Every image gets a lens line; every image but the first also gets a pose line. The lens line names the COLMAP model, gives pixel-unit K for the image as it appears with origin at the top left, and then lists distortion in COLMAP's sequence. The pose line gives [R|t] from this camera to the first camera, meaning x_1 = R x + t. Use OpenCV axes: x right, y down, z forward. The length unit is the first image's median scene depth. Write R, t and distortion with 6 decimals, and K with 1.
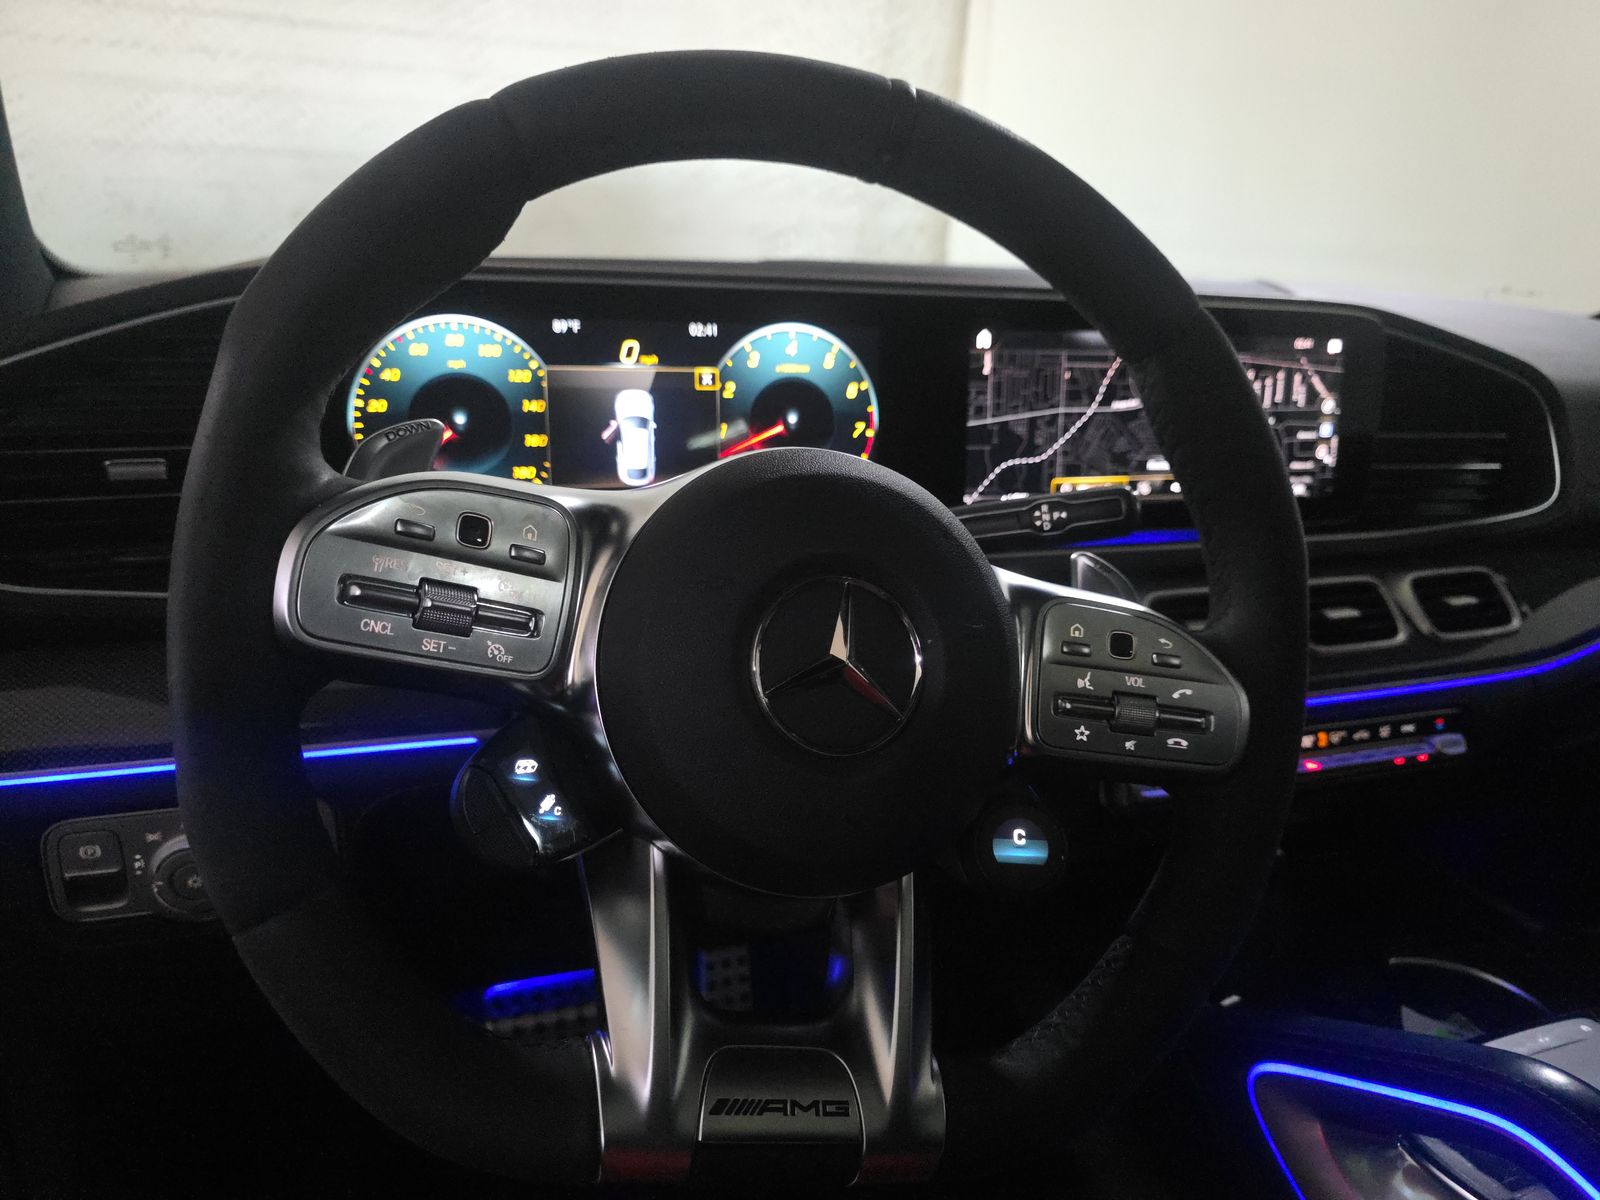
lens RADIAL K [[1068.7, 0, 810.1], [0, 1068.7, 598.3], [0, 0, 1]] dist [0.033438, -0.030134]
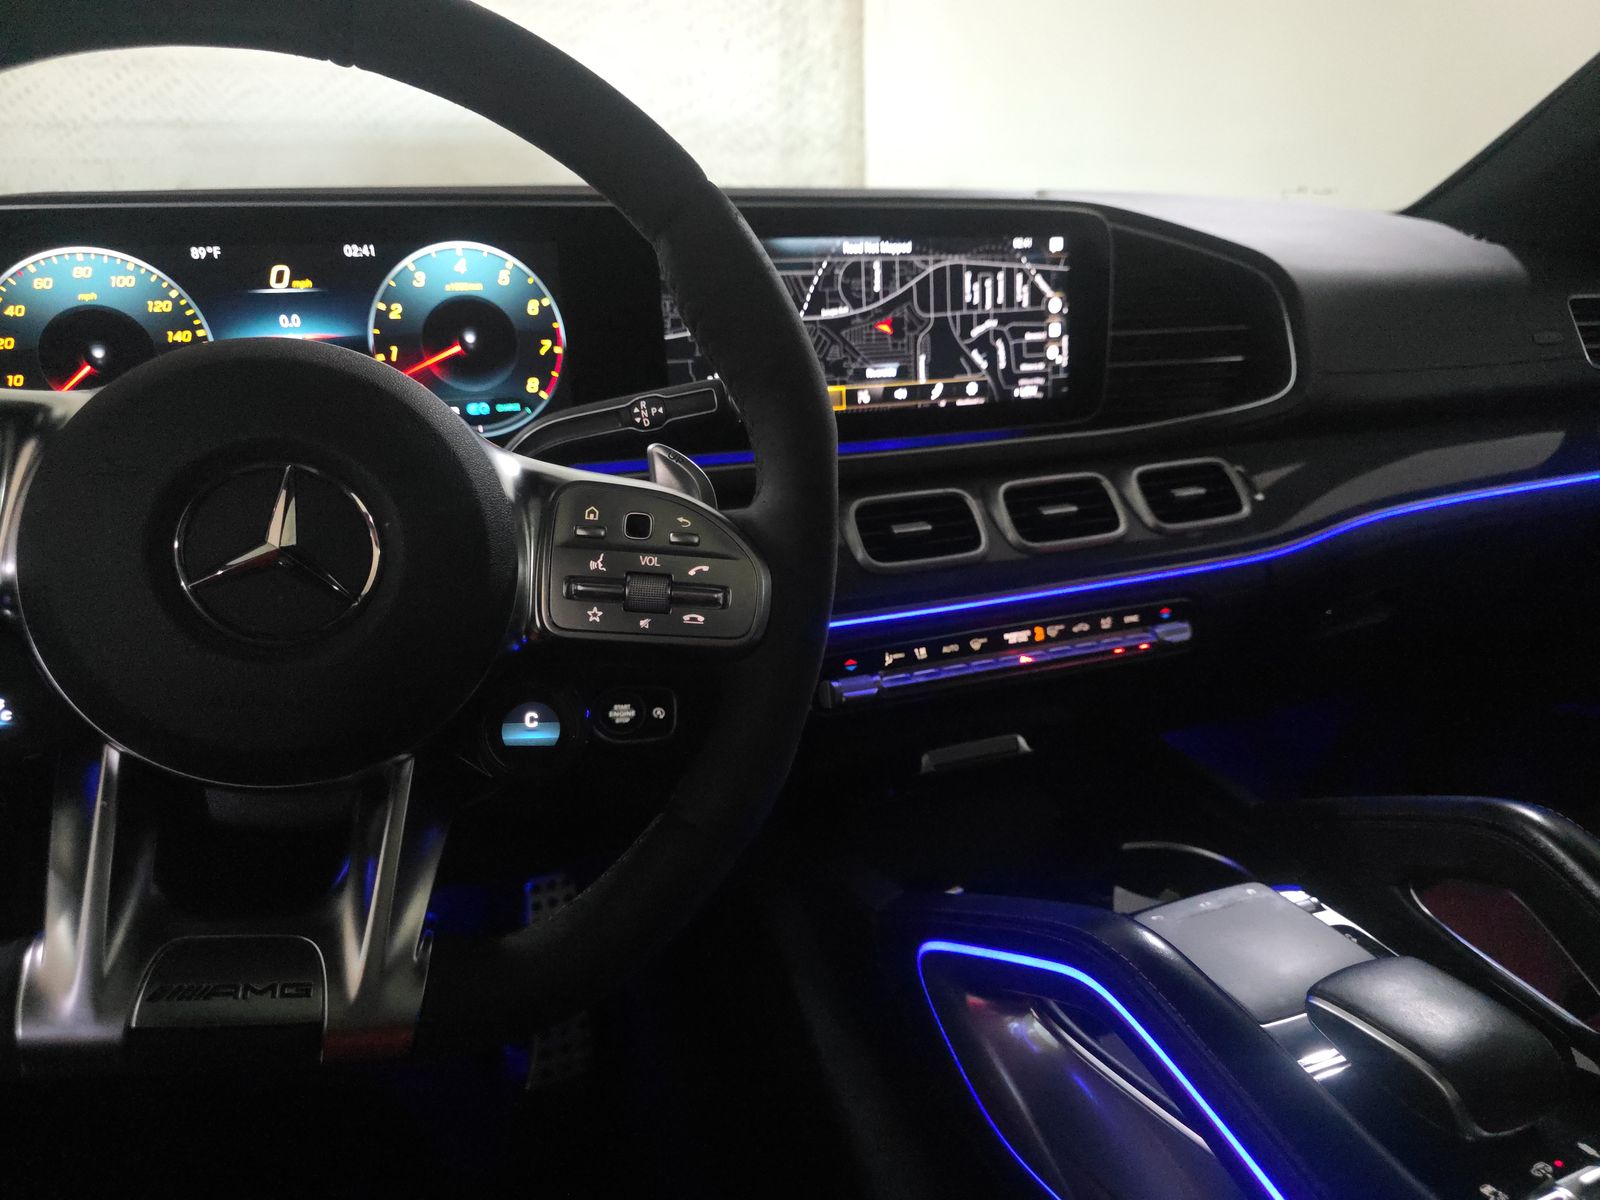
lens RADIAL K [[1068.7, 0, 810.1], [0, 1068.7, 598.3], [0, 0, 1]] dist [0.033438, -0.030134]
pose [[0.998028, -0.058884, 0.021722, 0.253798], [0.058024, 0.997581, 0.038289, 0.049193], [-0.023924, -0.036953, 0.999031, -0.003101]]
